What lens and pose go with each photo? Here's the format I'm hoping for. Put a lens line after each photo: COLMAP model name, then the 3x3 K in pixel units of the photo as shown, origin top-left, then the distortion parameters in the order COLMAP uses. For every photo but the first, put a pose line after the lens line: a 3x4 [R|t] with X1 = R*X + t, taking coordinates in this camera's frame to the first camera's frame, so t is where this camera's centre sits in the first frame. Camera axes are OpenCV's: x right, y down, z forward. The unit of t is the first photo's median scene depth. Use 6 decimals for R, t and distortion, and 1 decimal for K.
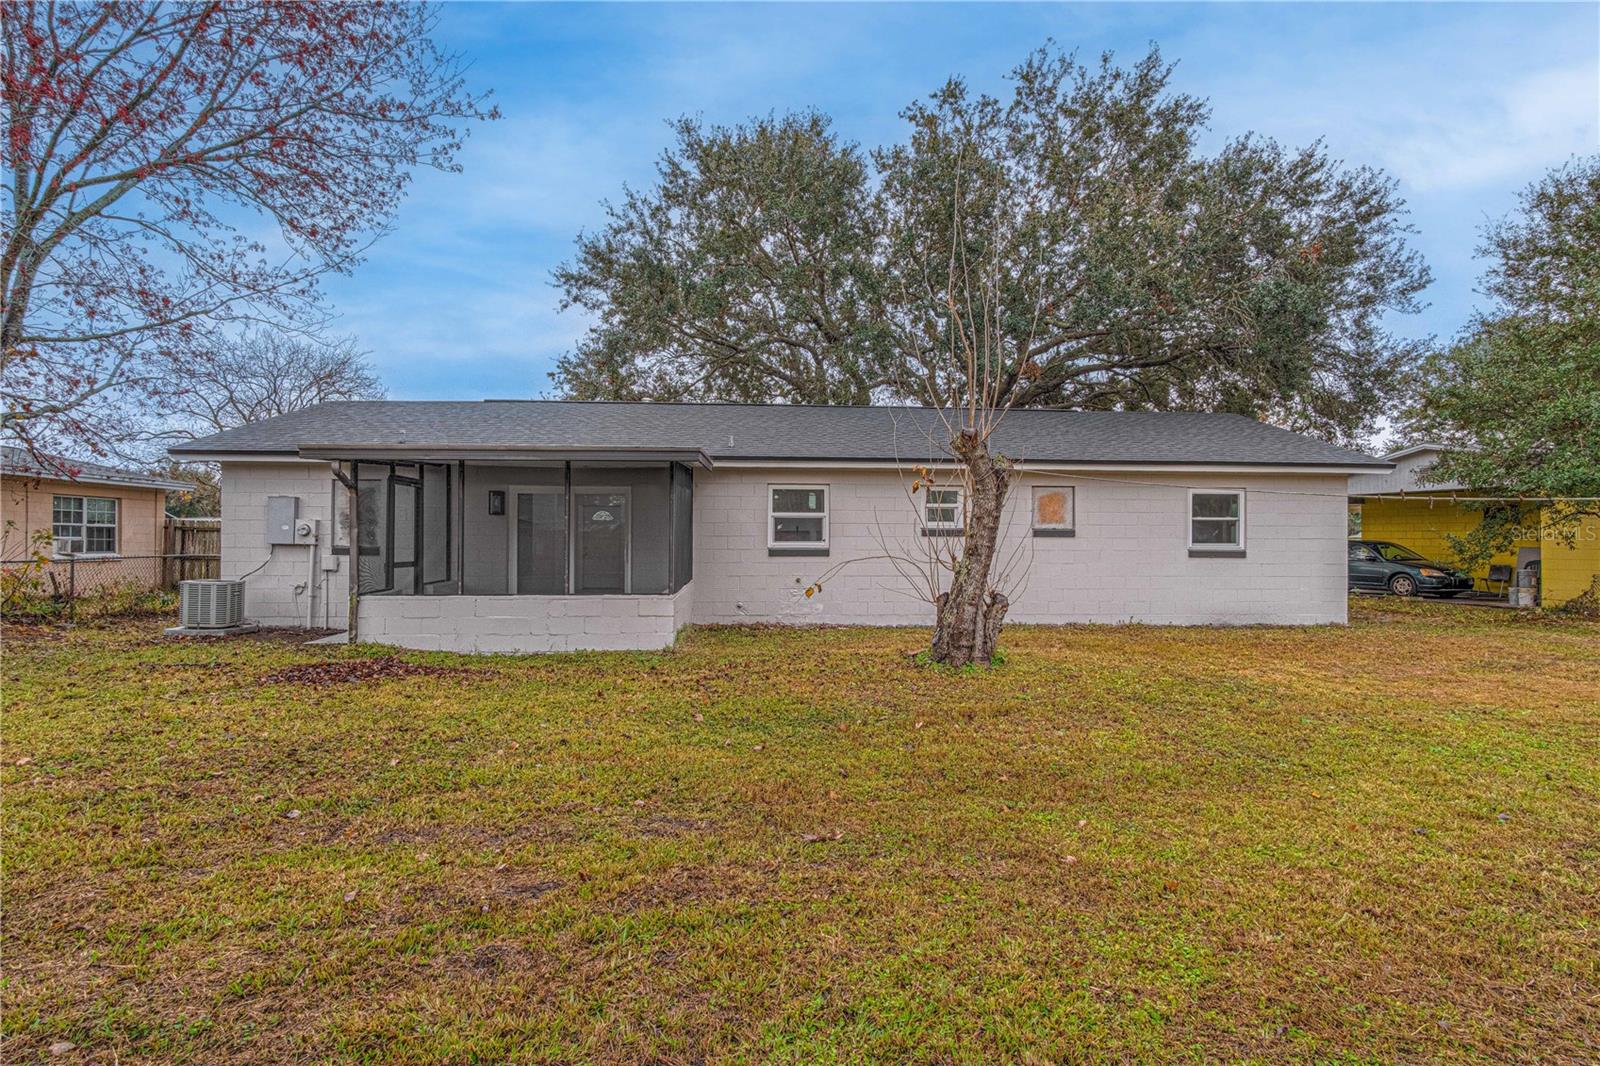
lens RADIAL K [[846.7, 0, 800.0], [0, 846.7, 533.0], [0, 0, 1]] dist [0.002667, 0.000731]
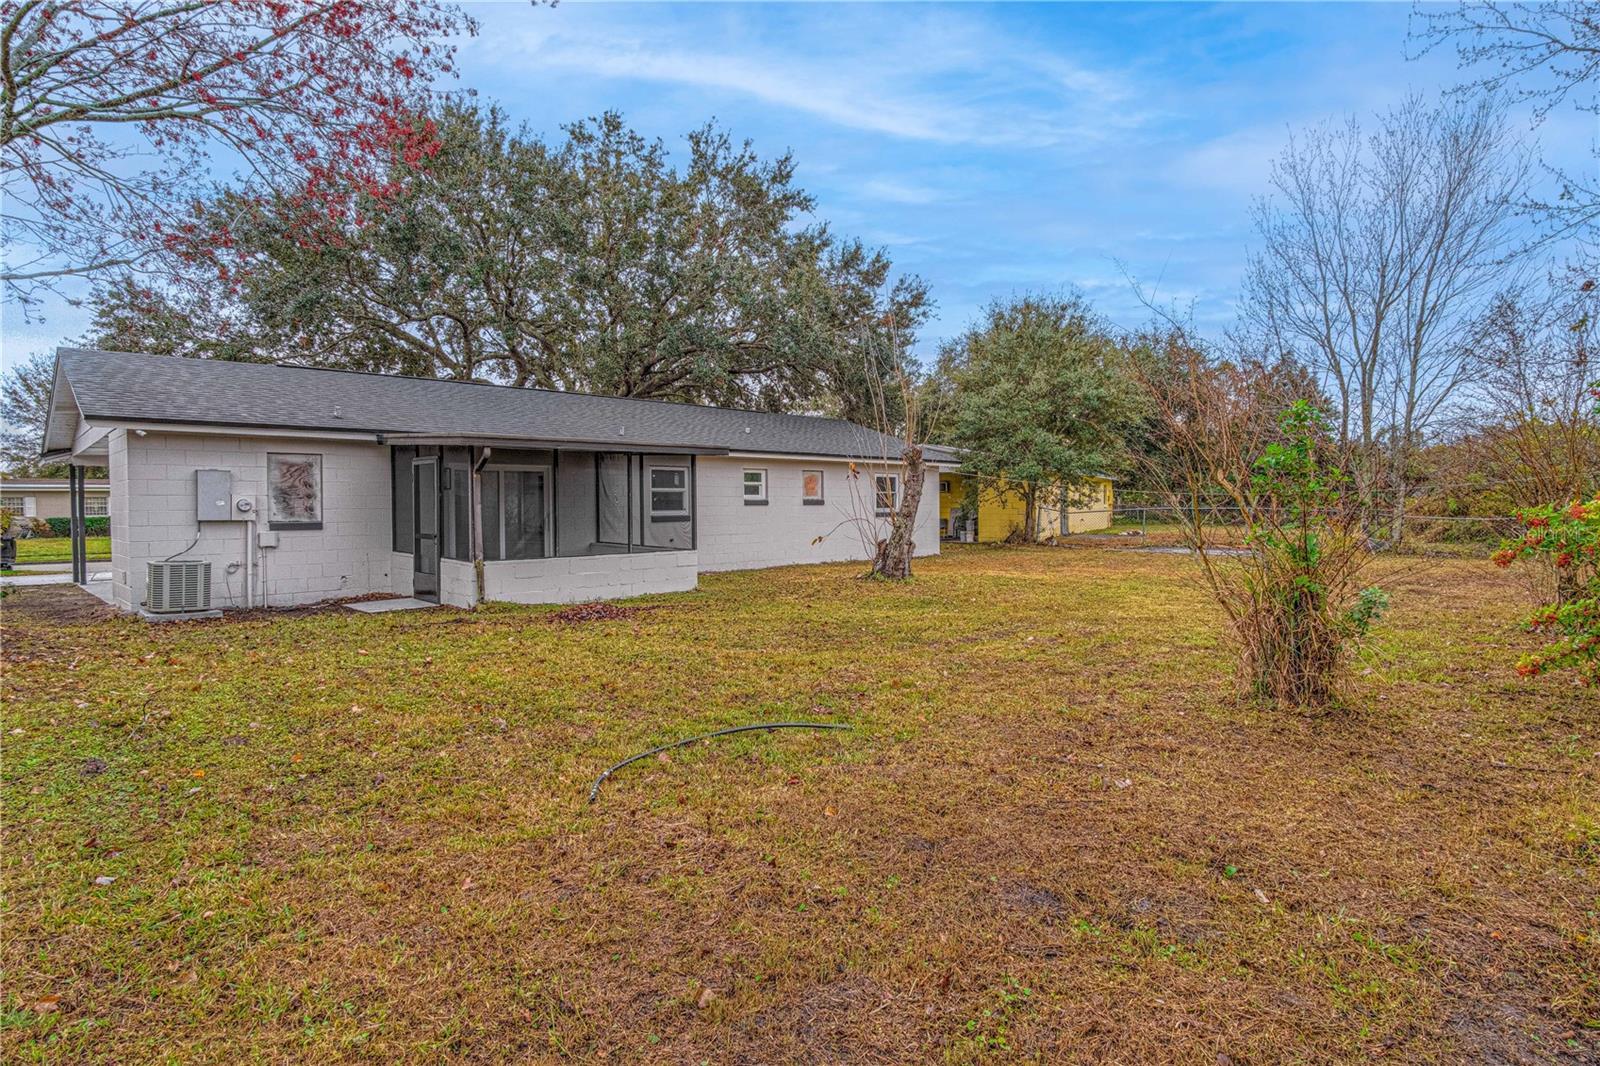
lens RADIAL K [[846.7, 0, 800.0], [0, 846.7, 533.0], [0, 0, 1]] dist [0.002667, 0.000731]
pose [[0.761466, -0.031265, 0.647450, -0.688513], [0.007721, 0.999203, 0.039170, -0.004732], [-0.648159, -0.024827, 0.761100, -0.114755]]
